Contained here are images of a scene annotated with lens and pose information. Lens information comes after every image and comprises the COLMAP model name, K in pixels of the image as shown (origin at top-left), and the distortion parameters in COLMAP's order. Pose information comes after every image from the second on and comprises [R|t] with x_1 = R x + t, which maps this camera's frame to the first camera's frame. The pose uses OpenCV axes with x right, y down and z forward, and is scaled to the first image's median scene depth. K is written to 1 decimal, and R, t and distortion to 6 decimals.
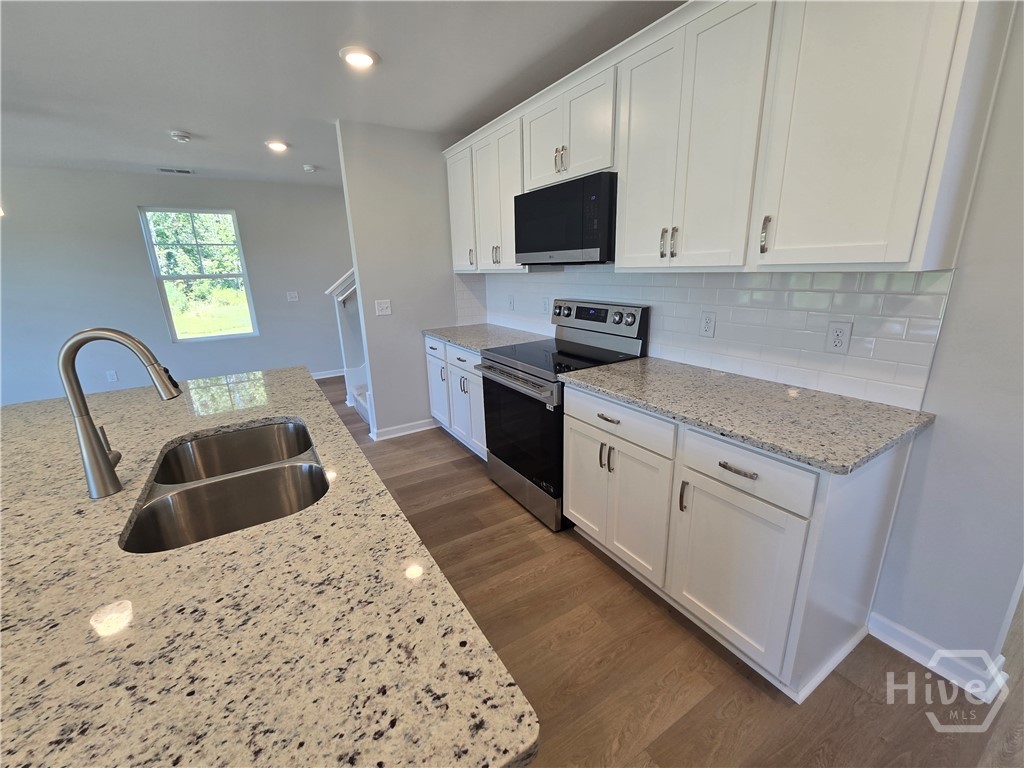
lens RADIAL K [[419.4, 0, 508.6], [0, 419.4, 382.9], [0, 0, 1]] dist [0.000550, -0.000122]
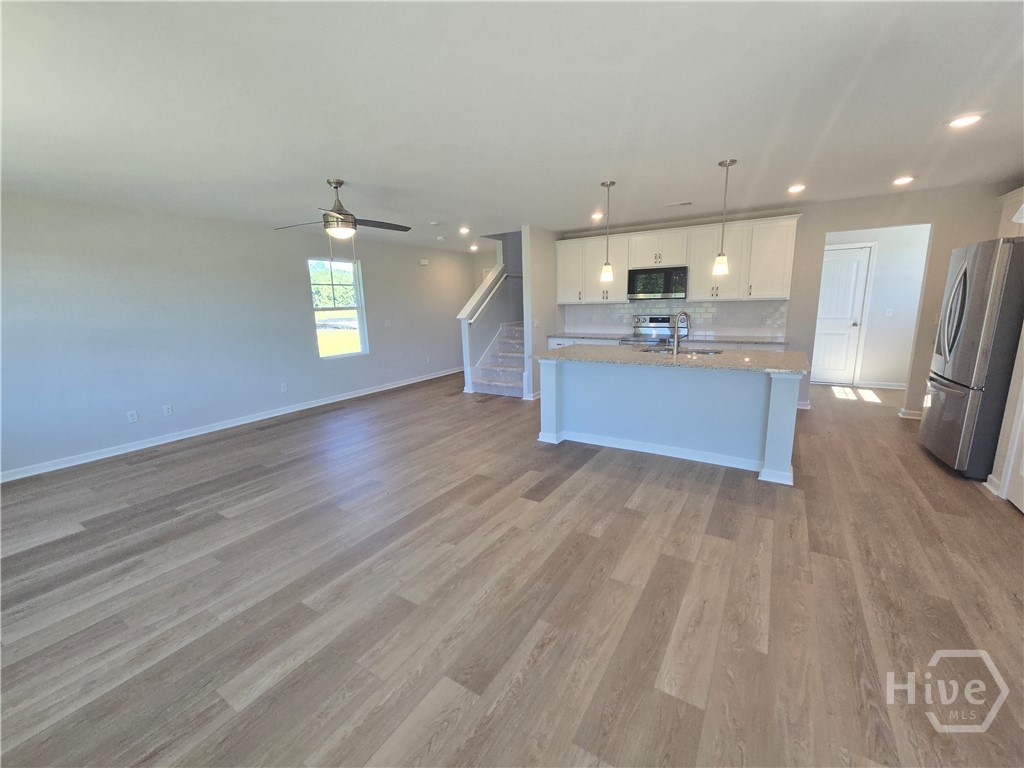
lens RADIAL K [[419.4, 0, 508.6], [0, 419.4, 382.9], [0, 0, 1]] dist [0.000550, -0.000122]
pose [[0.899788, -0.078617, 0.429186, -1.837565], [0.117982, 0.990830, -0.065853, 0.274070], [-0.420073, 0.109890, 0.900812, -0.825408]]
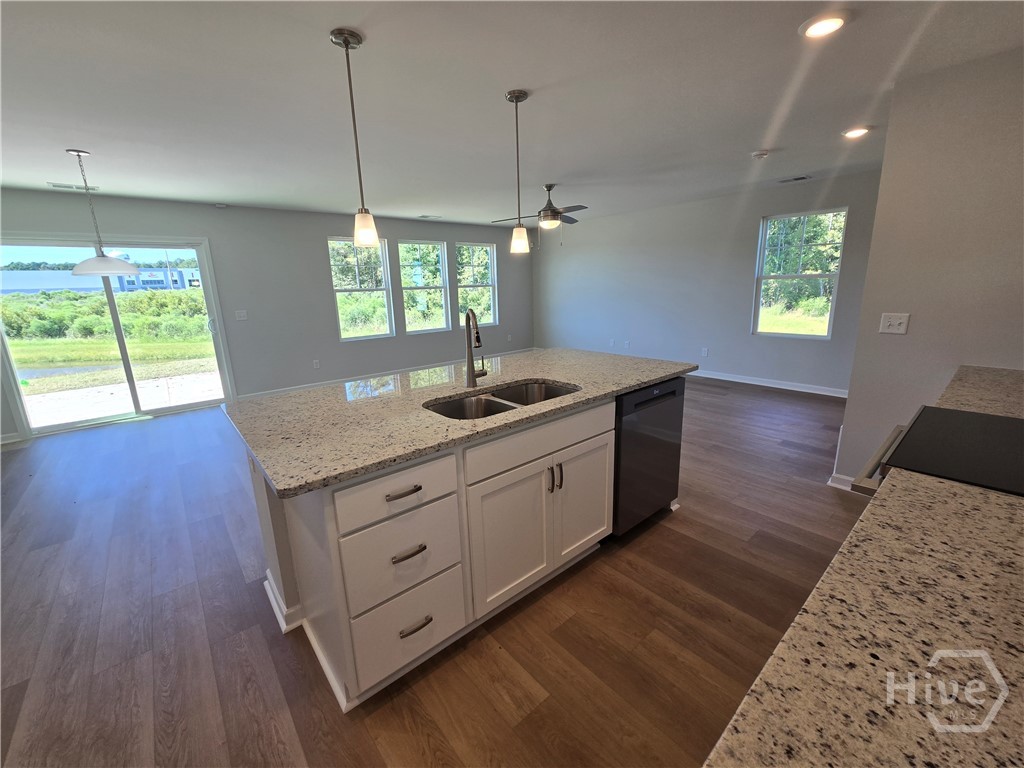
lens RADIAL K [[419.6, 0, 512.0], [0, 419.6, 384.0], [0, 0, 1]] dist [0.000154, -0.000083]
pose [[0.161275, 0.253611, -0.953767, 0.493759], [-0.241109, 0.947259, 0.211110, -0.111267], [0.957004, 0.195915, 0.213917, 0.337858]]
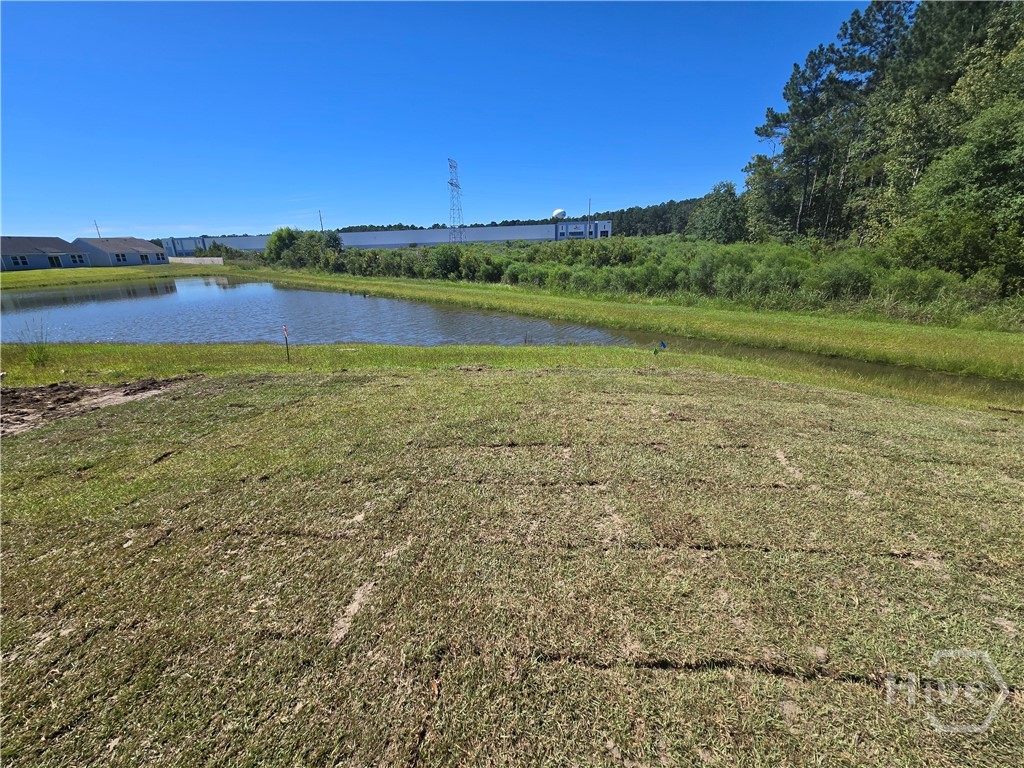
lens RADIAL K [[419.4, 0, 508.6], [0, 419.4, 382.9], [0, 0, 1]] dist [0.000550, -0.000122]
pose [[-0.630474, 0.285250, -0.721897, -3.542799], [-0.160912, 0.861793, 0.481062, 0.711932], [0.759348, 0.419459, -0.497438, -1.796813]]
